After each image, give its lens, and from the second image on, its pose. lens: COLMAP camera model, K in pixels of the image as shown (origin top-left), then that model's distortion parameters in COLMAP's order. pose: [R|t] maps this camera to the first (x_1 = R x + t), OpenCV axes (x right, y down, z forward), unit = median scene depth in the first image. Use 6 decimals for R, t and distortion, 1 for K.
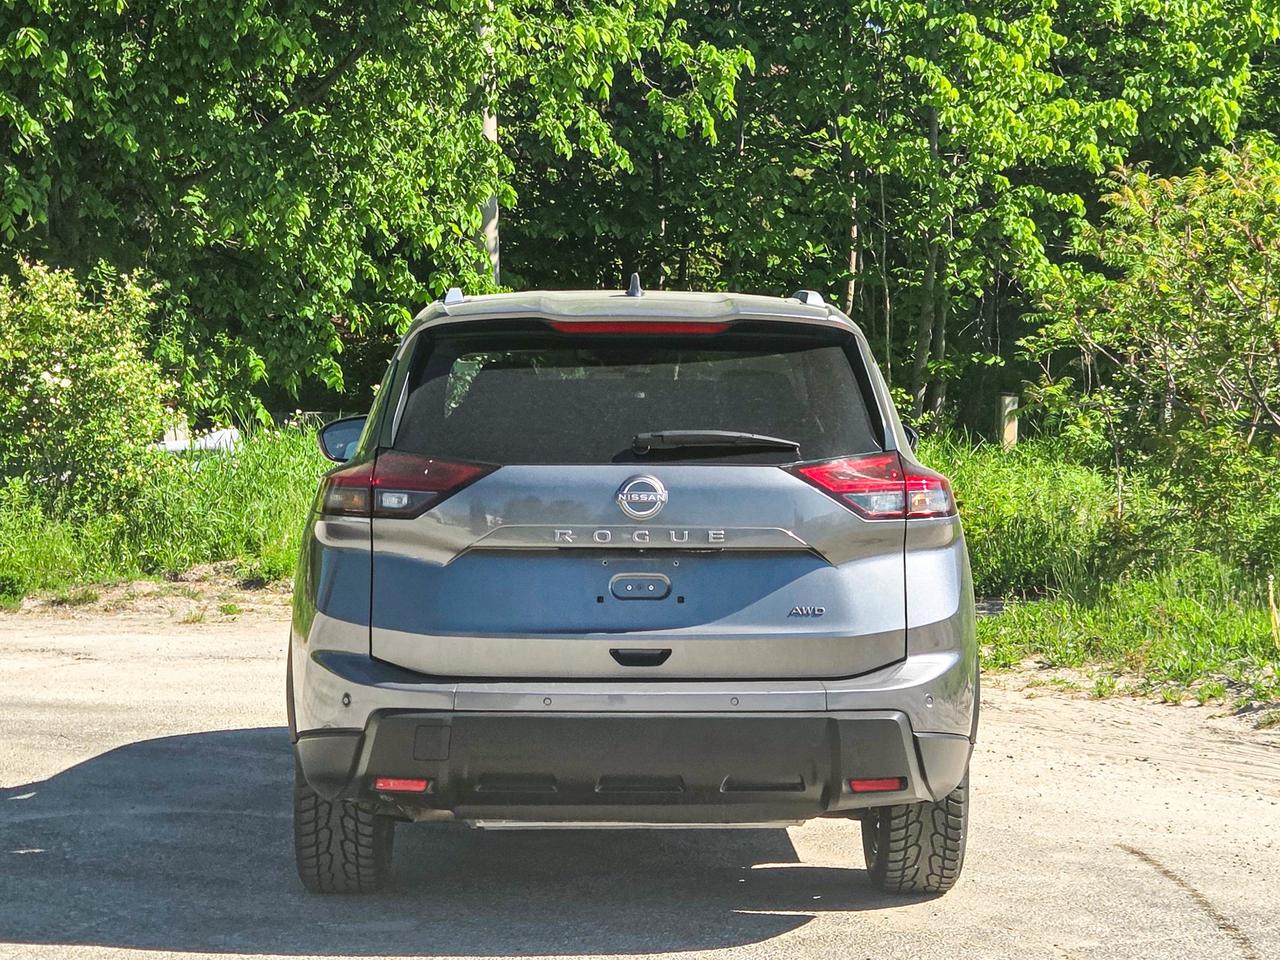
lens RADIAL K [[3058.1, 0, 700.4], [0, 3058.1, 498.3], [0, 0, 1]] dist [0.122410, 0.090806]
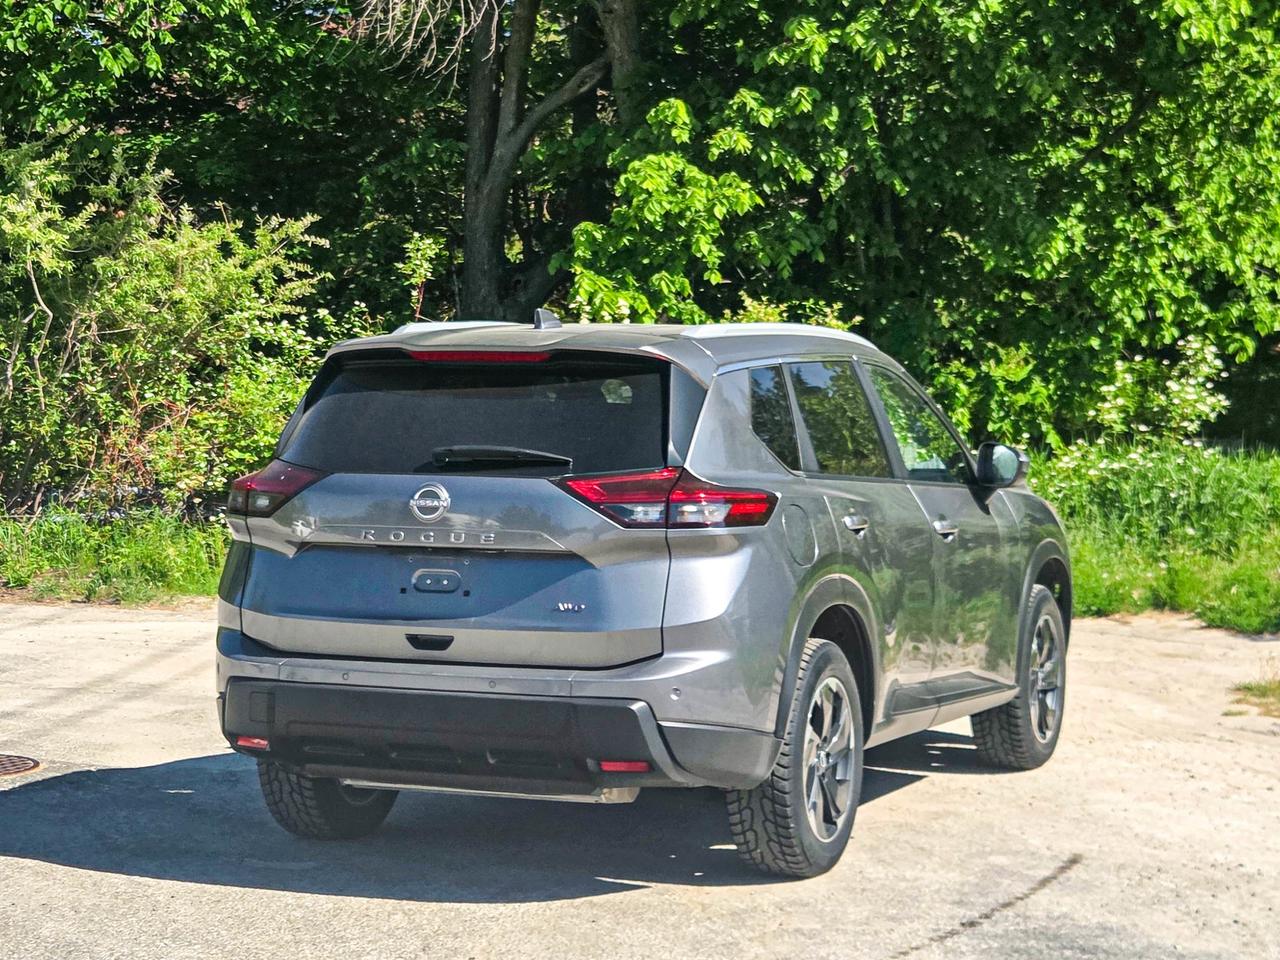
lens RADIAL K [[2993.3, 0, 642.5], [0, 2993.3, 416.8], [0, 0, 1]] dist [0.365202, -4.468338]
pose [[0.905190, 0.009968, -0.424891, 0.207532], [-0.025047, 0.999239, -0.029918, -0.000394], [0.424270, 0.037723, 0.904750, 0.003134]]
